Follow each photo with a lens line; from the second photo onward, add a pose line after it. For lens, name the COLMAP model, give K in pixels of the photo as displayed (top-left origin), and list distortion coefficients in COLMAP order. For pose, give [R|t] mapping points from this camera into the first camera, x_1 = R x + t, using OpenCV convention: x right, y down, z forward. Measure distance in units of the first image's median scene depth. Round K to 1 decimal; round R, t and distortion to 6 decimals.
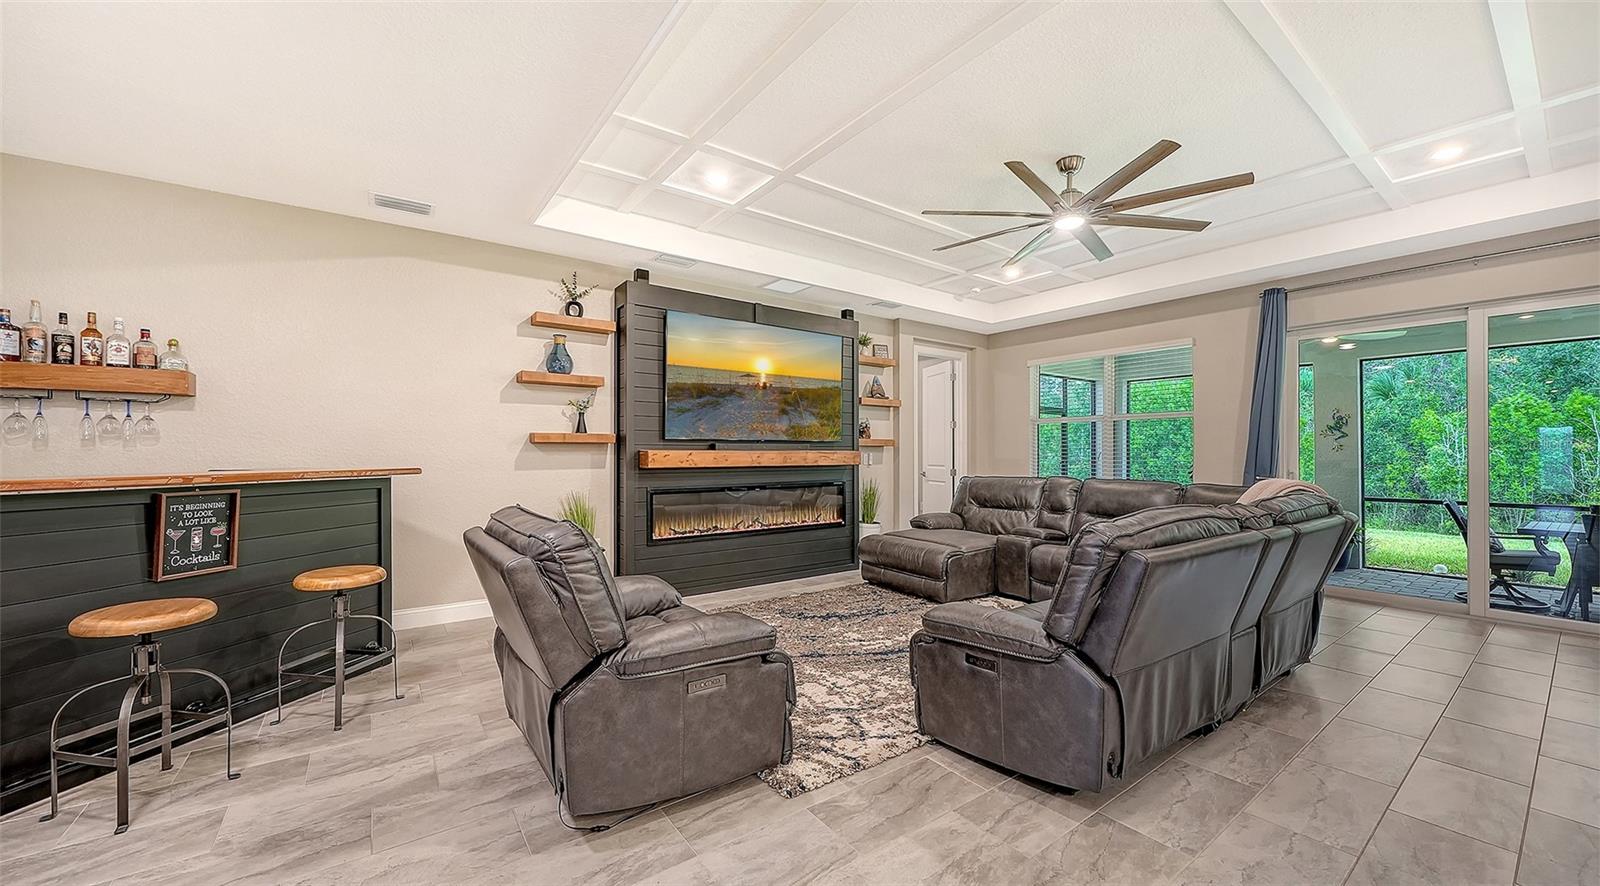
lens RADIAL K [[586.1, 0, 807.9], [0, 586.1, 445.4], [0, 0, 1]] dist [-0.010297, 0.000177]
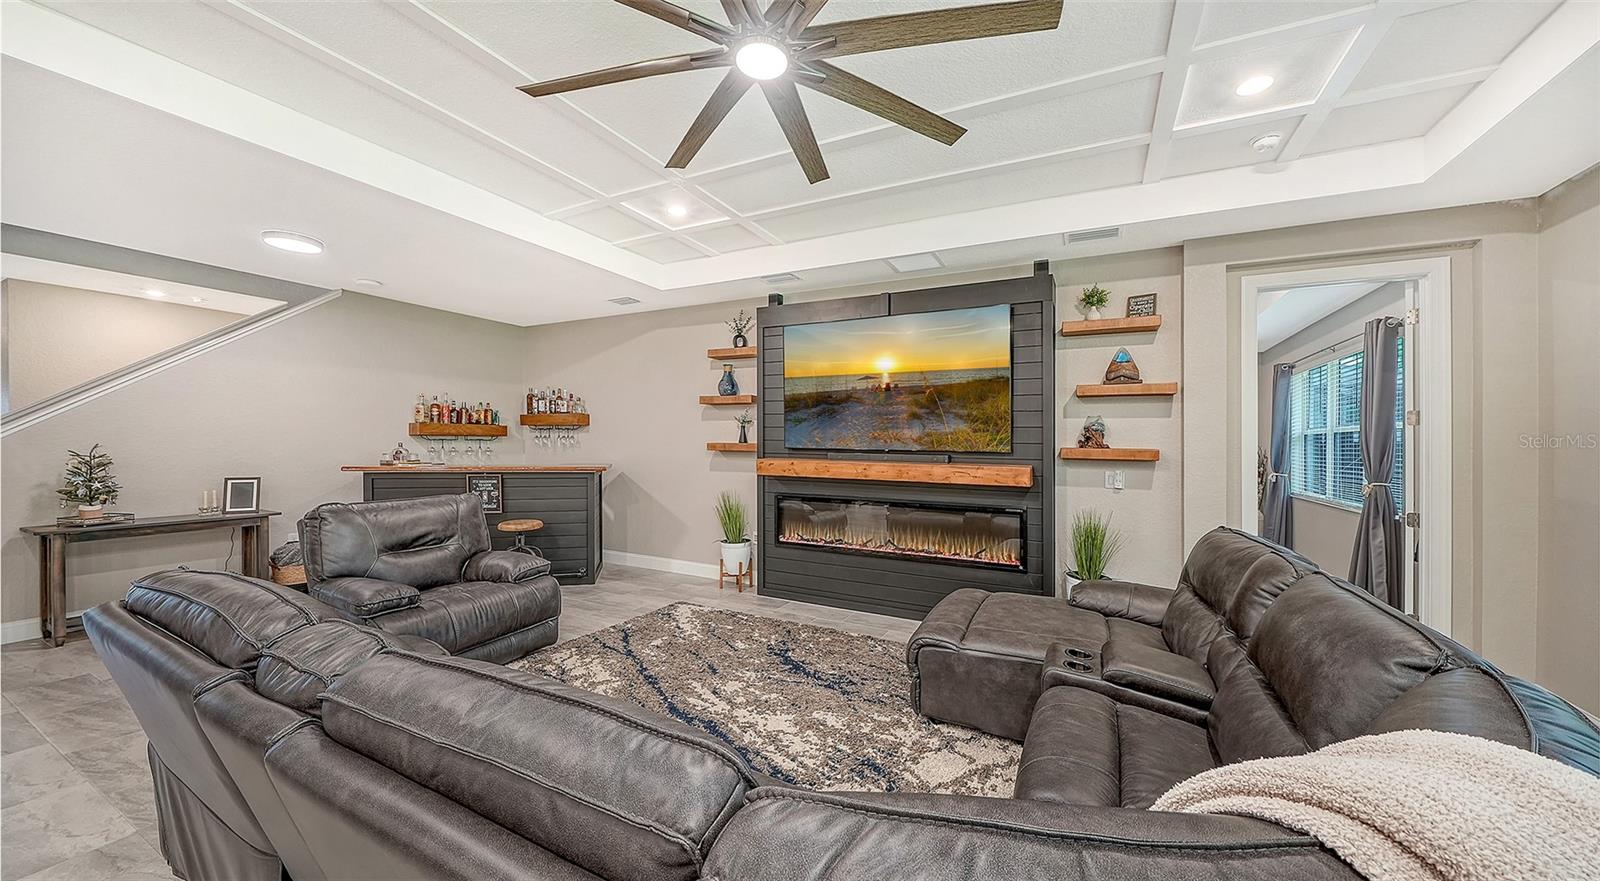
lens RADIAL K [[562.6, 0, 813.9], [0, 562.6, 440.2], [0, 0, 1]] dist [-0.004769, -0.000682]
pose [[0.448120, 0.002744, -0.893969, 0.690551], [-0.002378, 0.999995, 0.001877, -0.027977], [0.893970, 0.001284, 0.448125, 0.593348]]
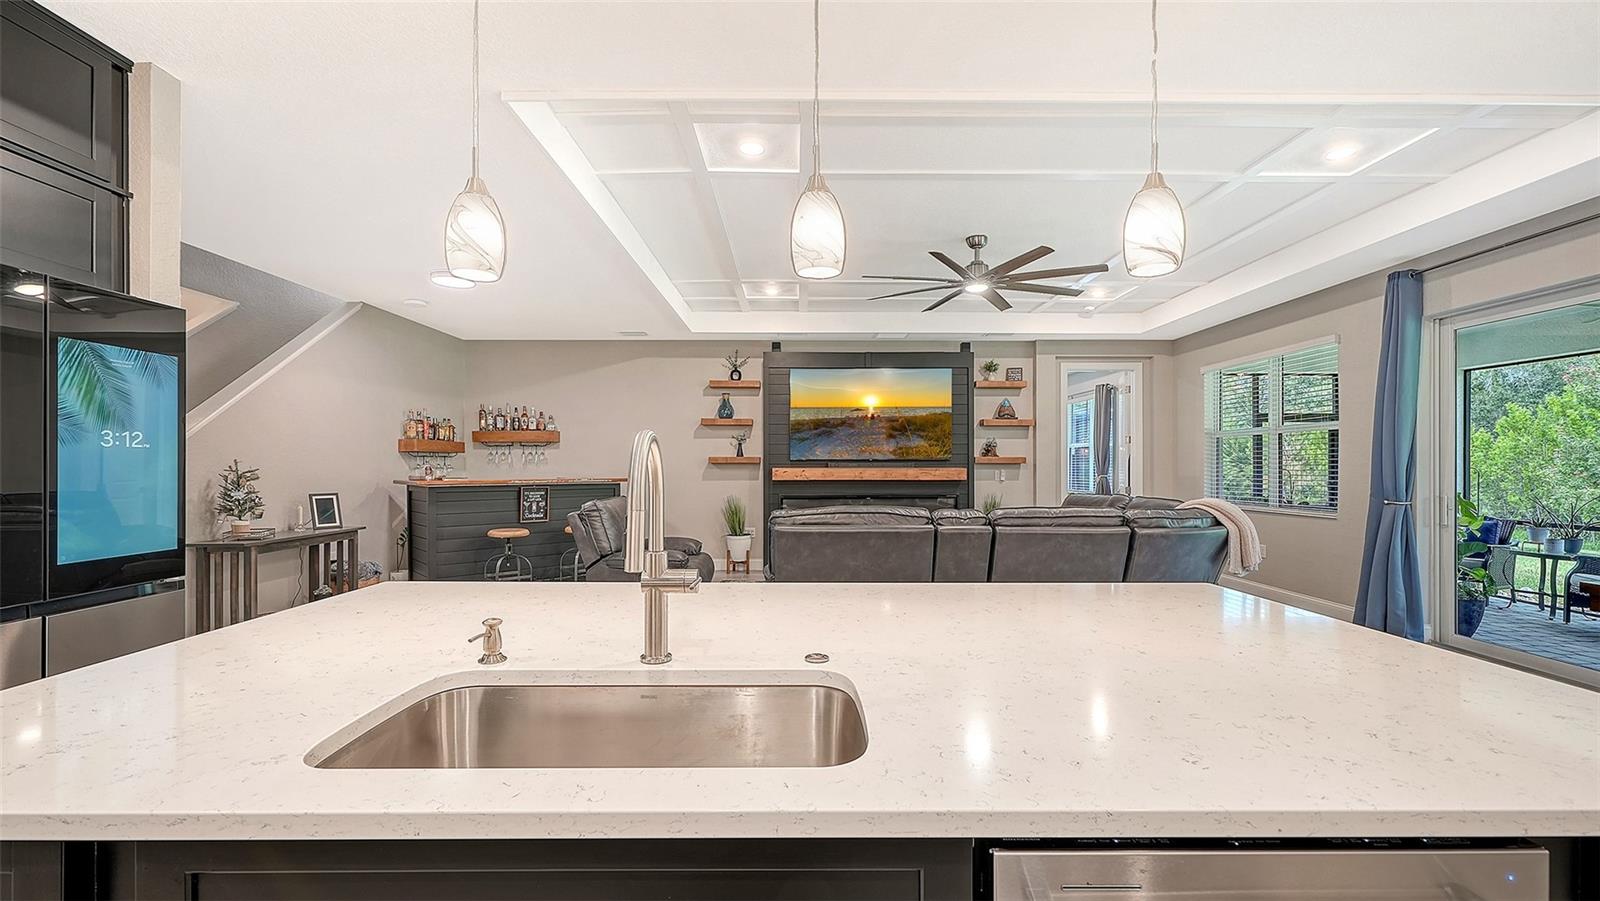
lens RADIAL K [[656.1, 0, 805.9], [0, 656.1, 463.0], [0, 0, 1]] dist [0.004081, -0.001987]
pose [[0.808665, -0.002688, -0.588263, 0.719802], [0.007490, 0.999956, 0.005726, -0.012557], [0.588222, -0.009037, 0.808649, -0.260340]]
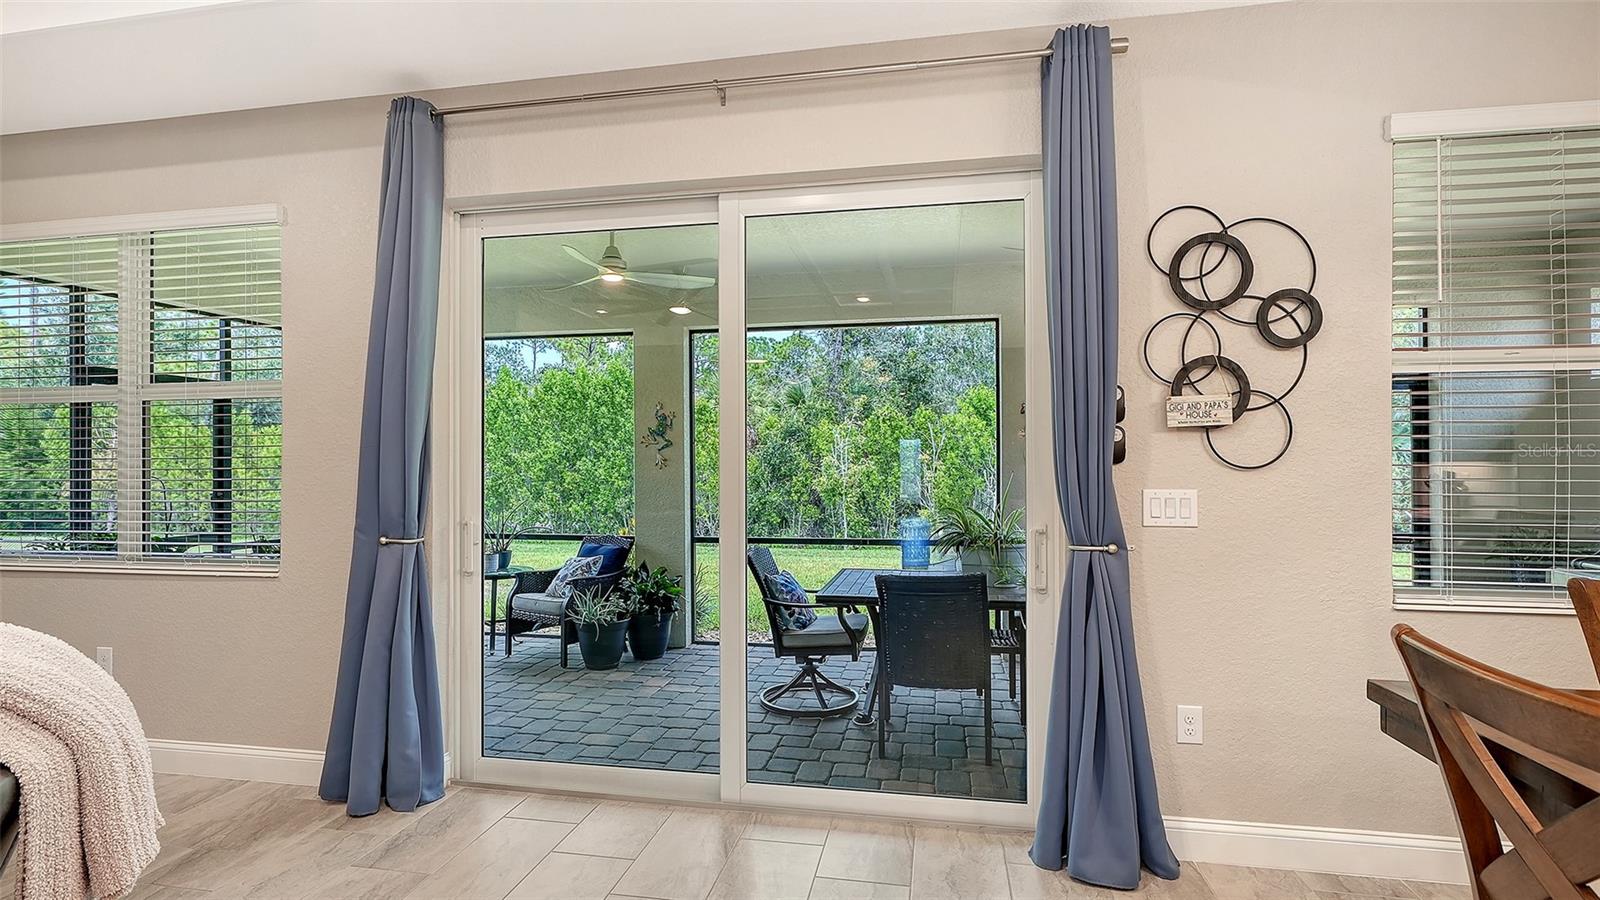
lens RADIAL K [[752.2, 0, 792.4], [0, 752.2, 463.2], [0, 0, 1]] dist [0.003826, 0.001293]
pose [[0.734501, -0.003964, 0.678596, 0.677929], [-0.005733, 0.999911, 0.012047, -0.010623], [-0.678583, -0.012739, 0.734413, 0.432344]]
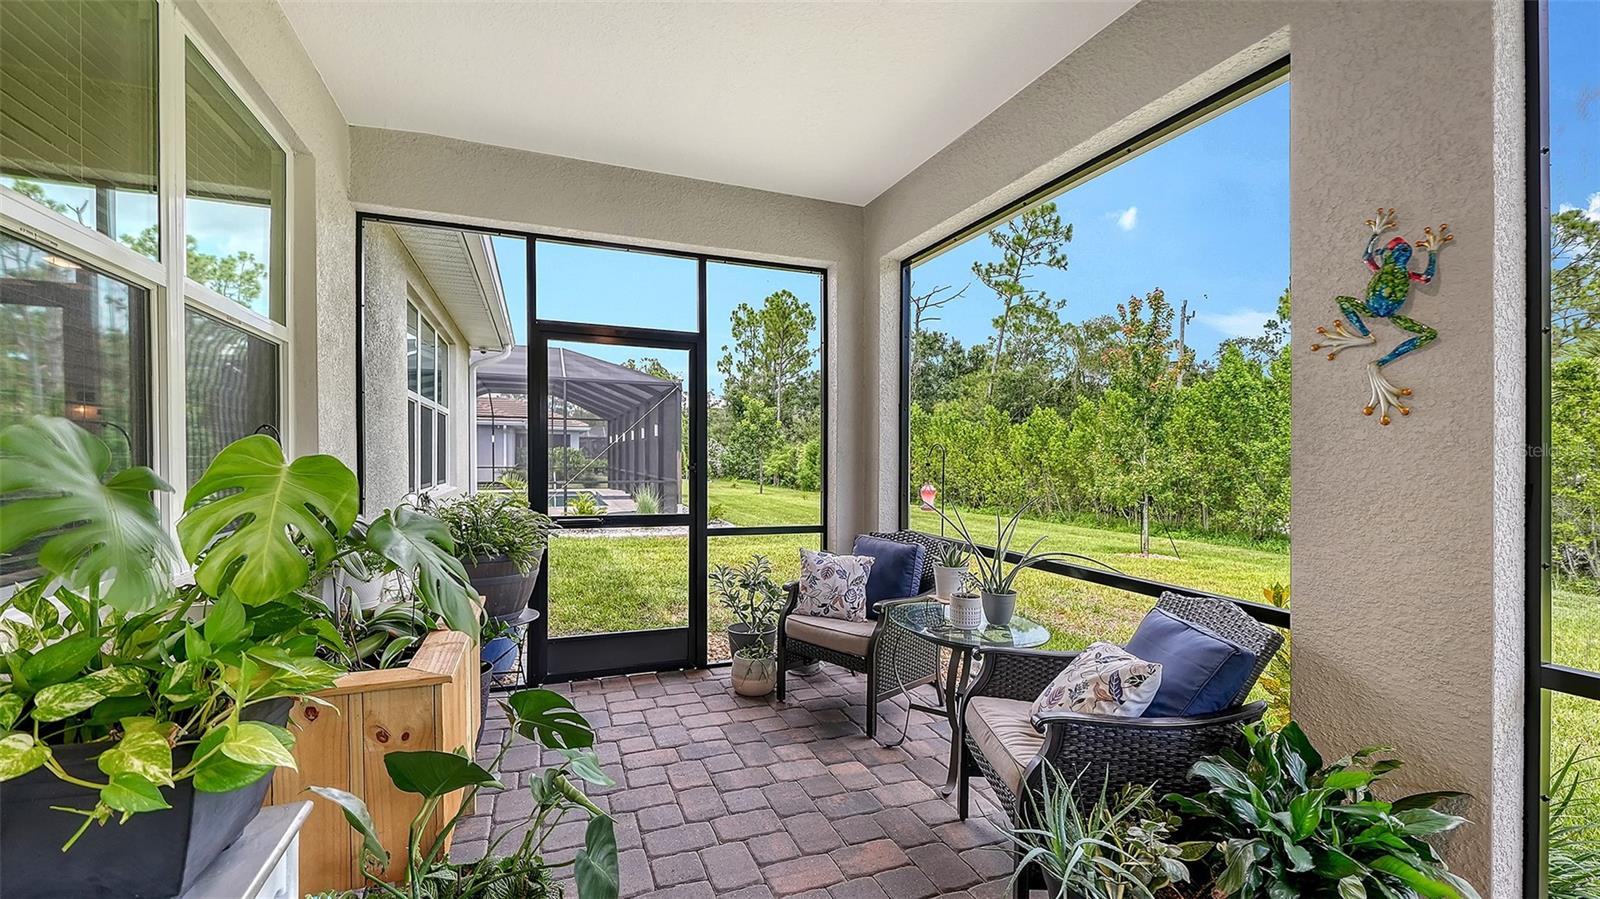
lens RADIAL K [[656.1, 0, 816.3], [0, 656.1, 454.2], [0, 0, 1]] dist [0.004081, -0.001987]
pose [[0.974286, 0.006543, -0.225218, 1.156627], [-0.004545, 0.999946, 0.009391, 0.029807], [0.225267, -0.008125, 0.974263, 1.102518]]
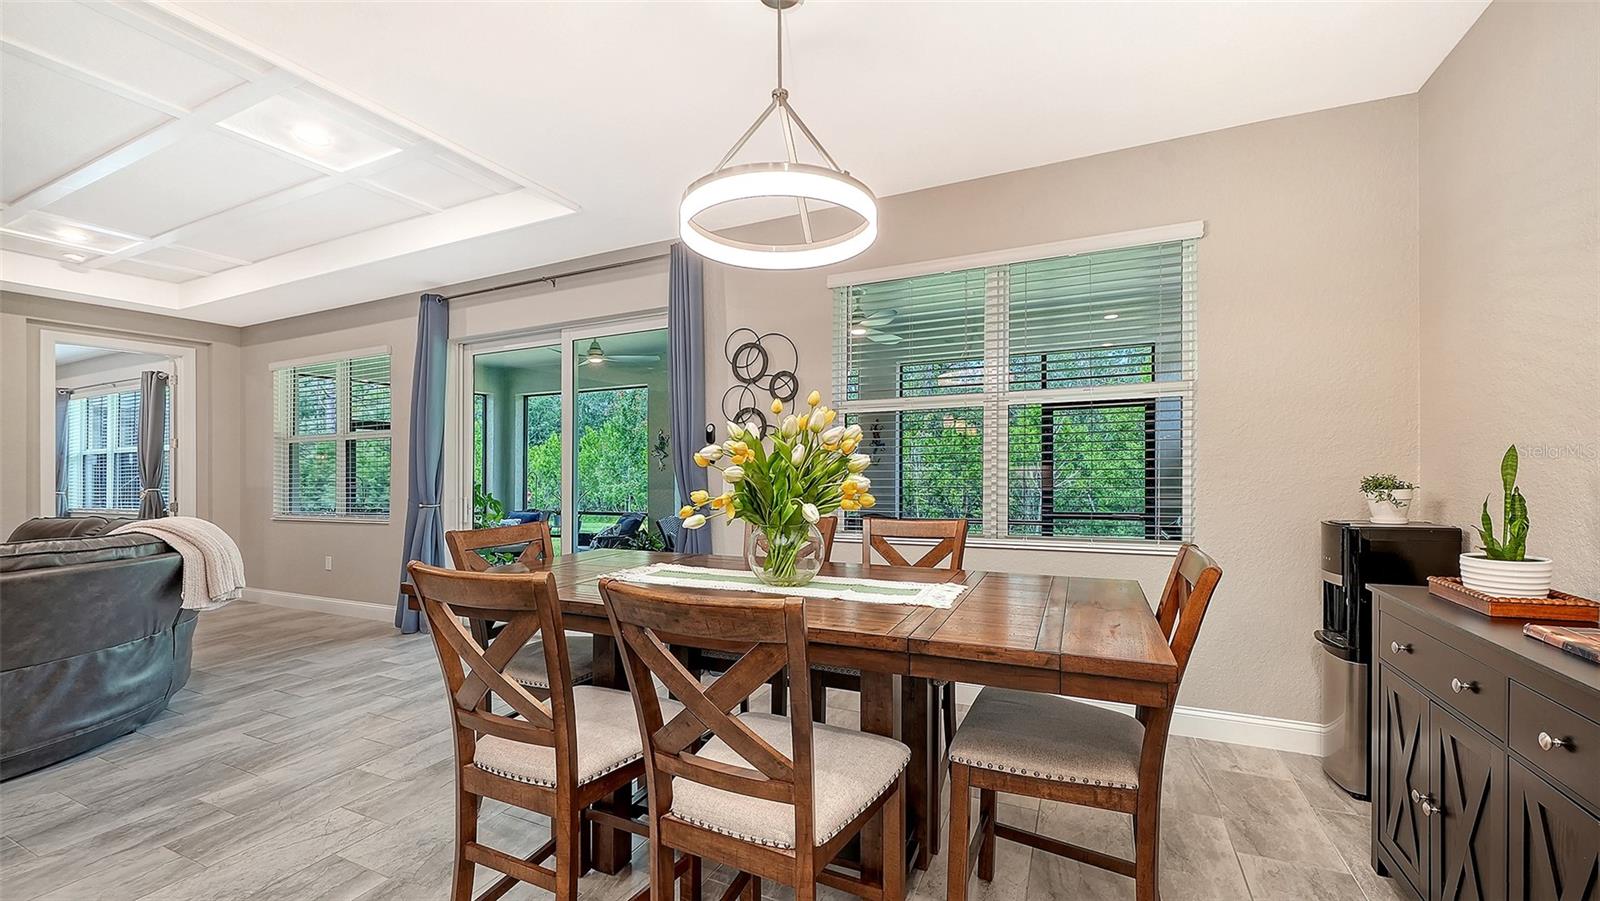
lens RADIAL K [[610.8, 0, 805.9], [0, 610.8, 463.4], [0, 0, 1]] dist [-0.001243, -0.000649]
pose [[0.874909, -0.010296, 0.484177, 0.915198], [0.008635, 0.999947, 0.005659, -0.010324], [-0.484210, -0.000771, 0.874952, -0.108252]]
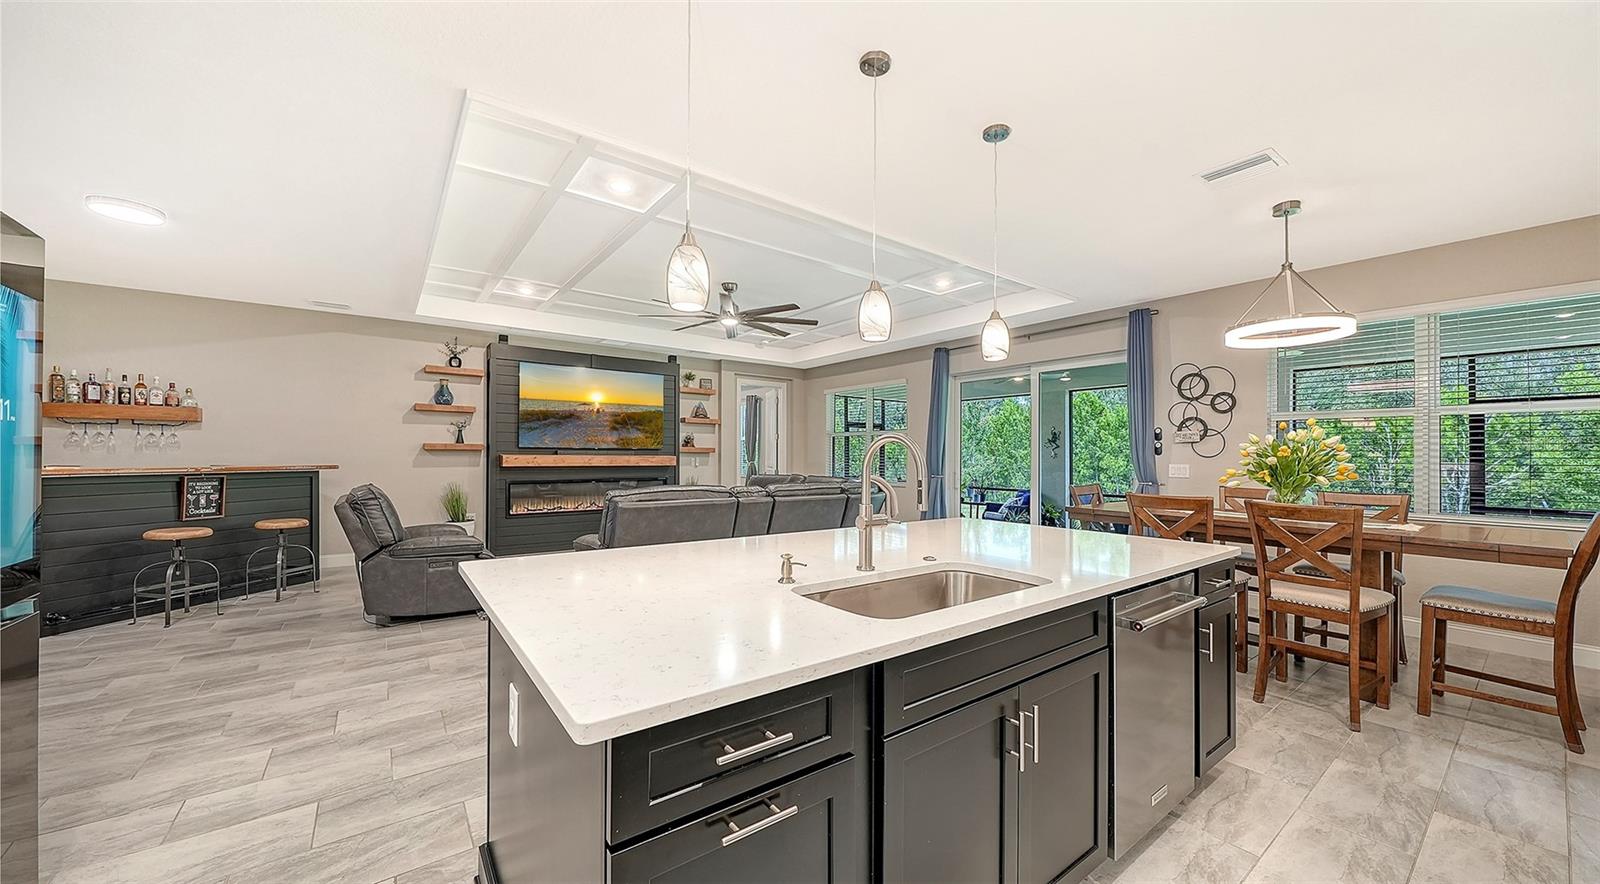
lens RADIAL K [[562.6, 0, 805.8], [0, 562.6, 451.2], [0, 0, 1]] dist [-0.004769, -0.000682]
pose [[0.999917, 0.006396, 0.011192, 0.478834], [-0.006448, 0.999969, 0.004627, -0.013012], [-0.011162, -0.004699, 0.999927, -0.454015]]
